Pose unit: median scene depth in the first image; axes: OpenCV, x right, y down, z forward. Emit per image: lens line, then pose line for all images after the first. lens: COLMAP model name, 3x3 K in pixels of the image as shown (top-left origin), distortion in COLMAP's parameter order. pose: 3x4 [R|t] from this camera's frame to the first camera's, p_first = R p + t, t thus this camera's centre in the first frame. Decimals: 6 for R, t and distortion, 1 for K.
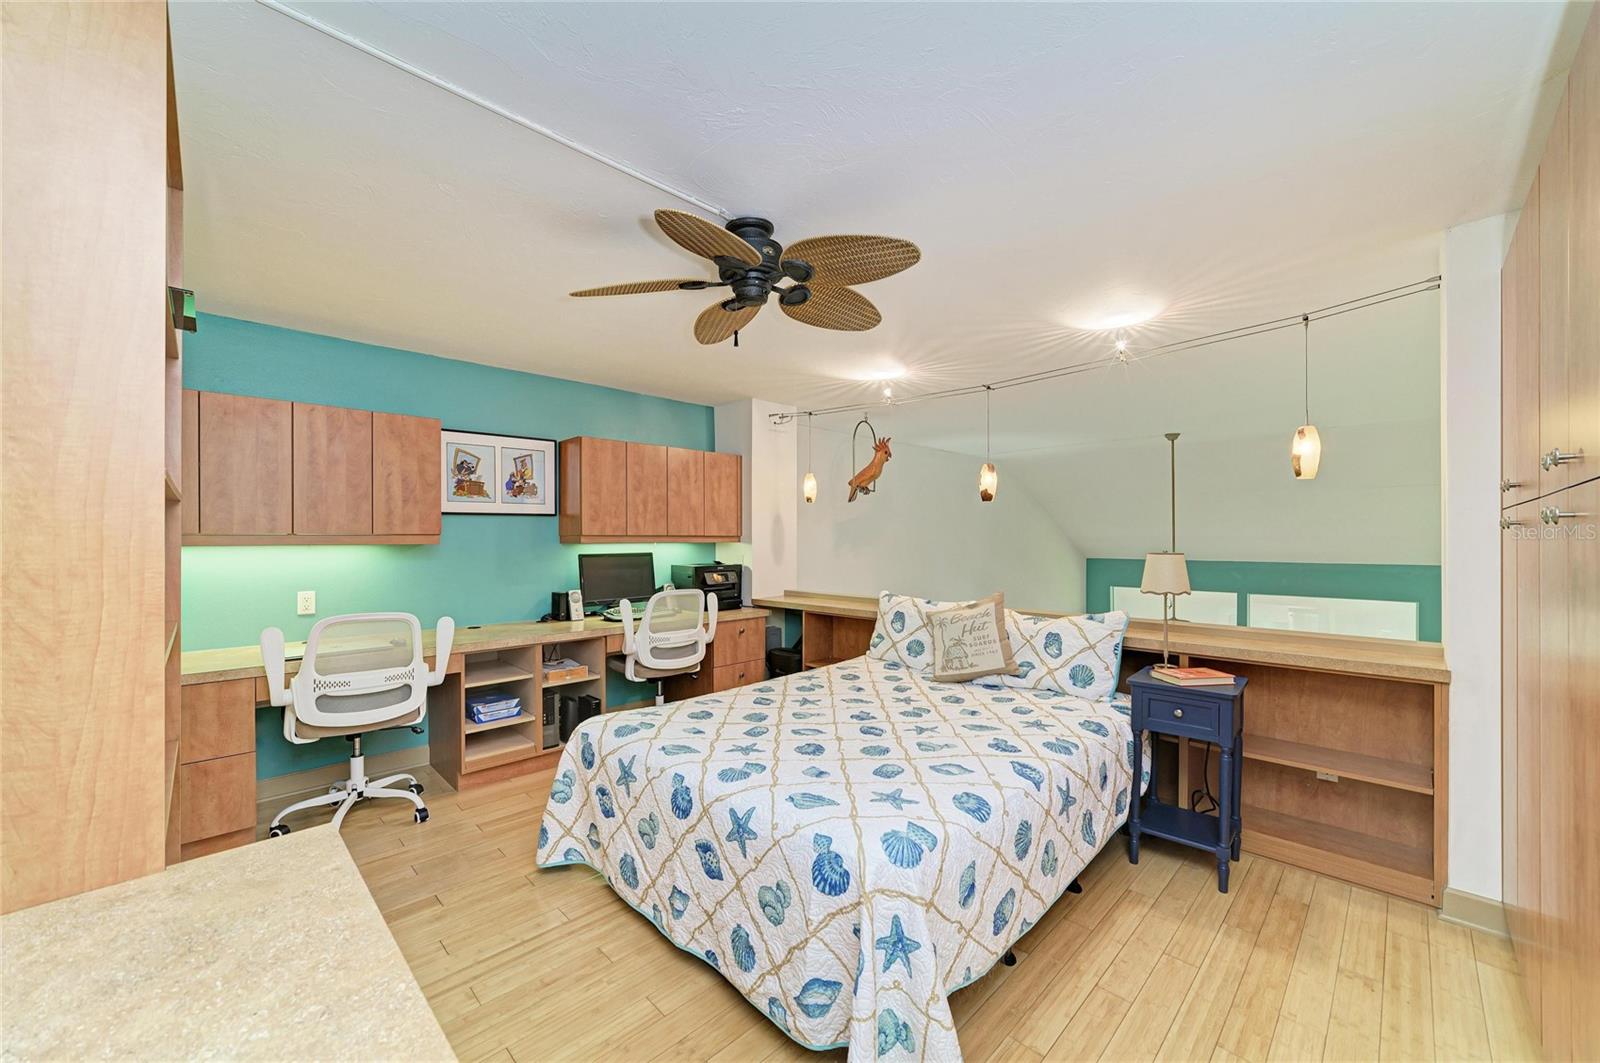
lens RADIAL K [[604.7, 0, 800.0], [0, 604.7, 531.5], [0, 0, 1]] dist [-0.117404, 0.000069]
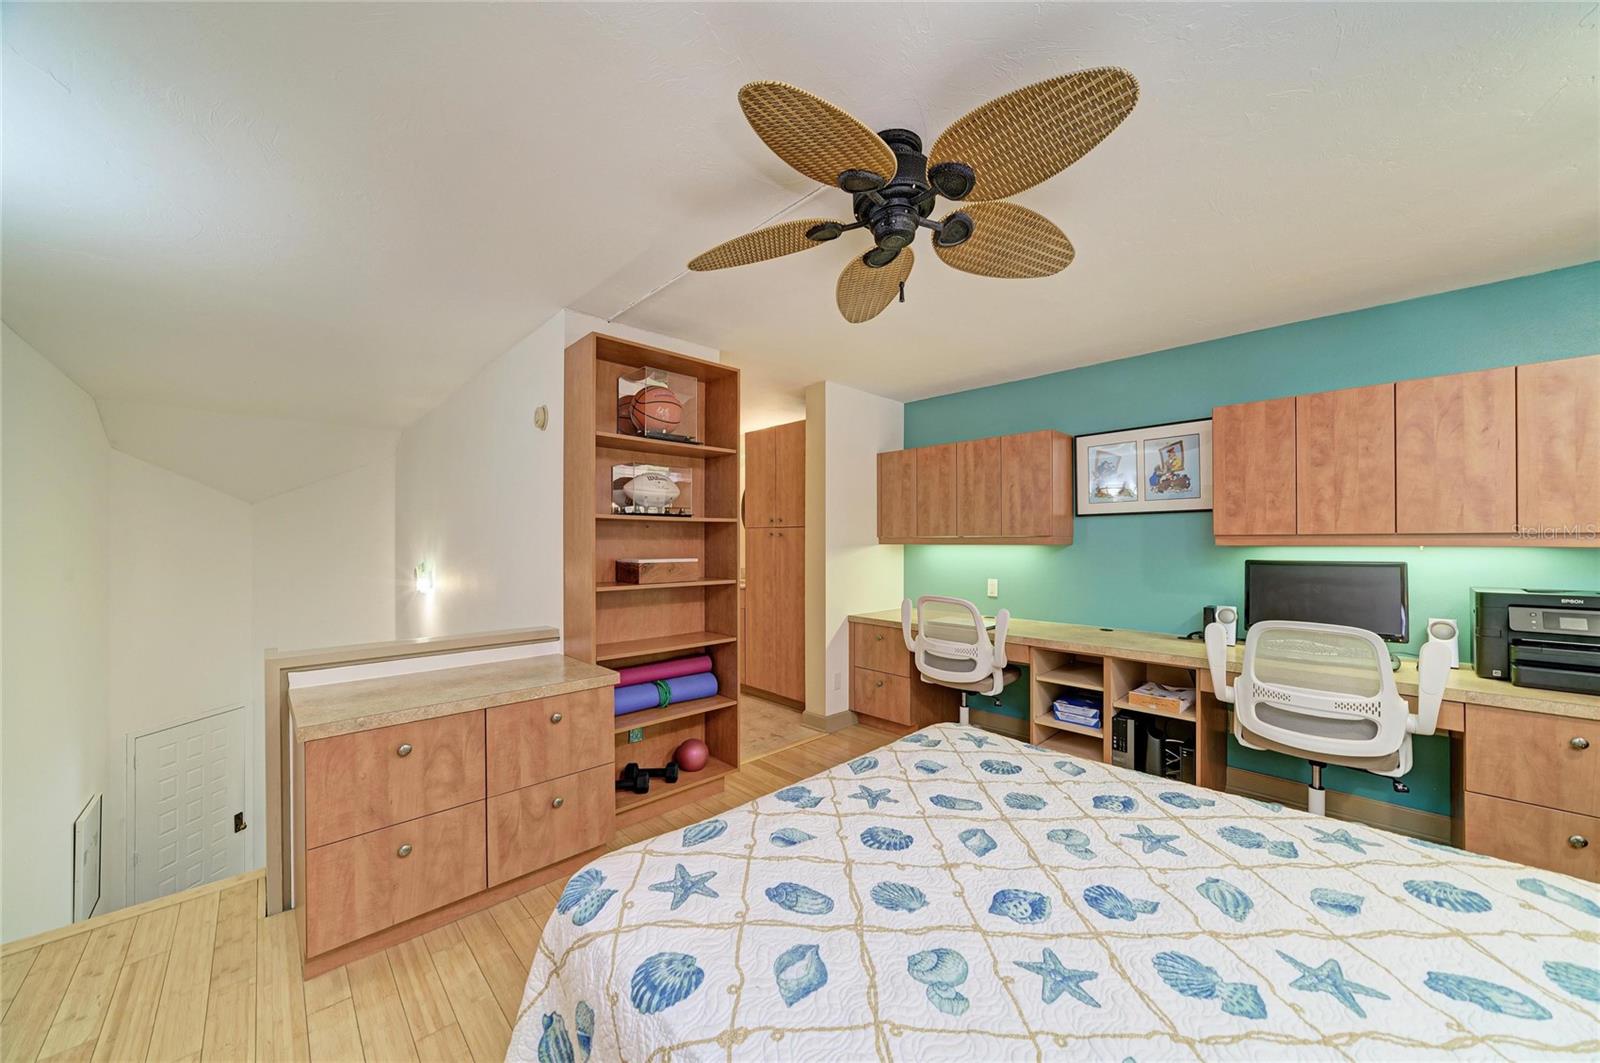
lens RADIAL K [[536.6, 0, 800.0], [0, 536.6, 531.5], [0, 0, 1]] dist [0.000823, 0.000062]
pose [[-0.055373, -0.019787, -0.998270, 0.406114], [0.004465, 0.999789, -0.020065, 0.015476], [0.998456, -0.005568, -0.055273, 0.570597]]
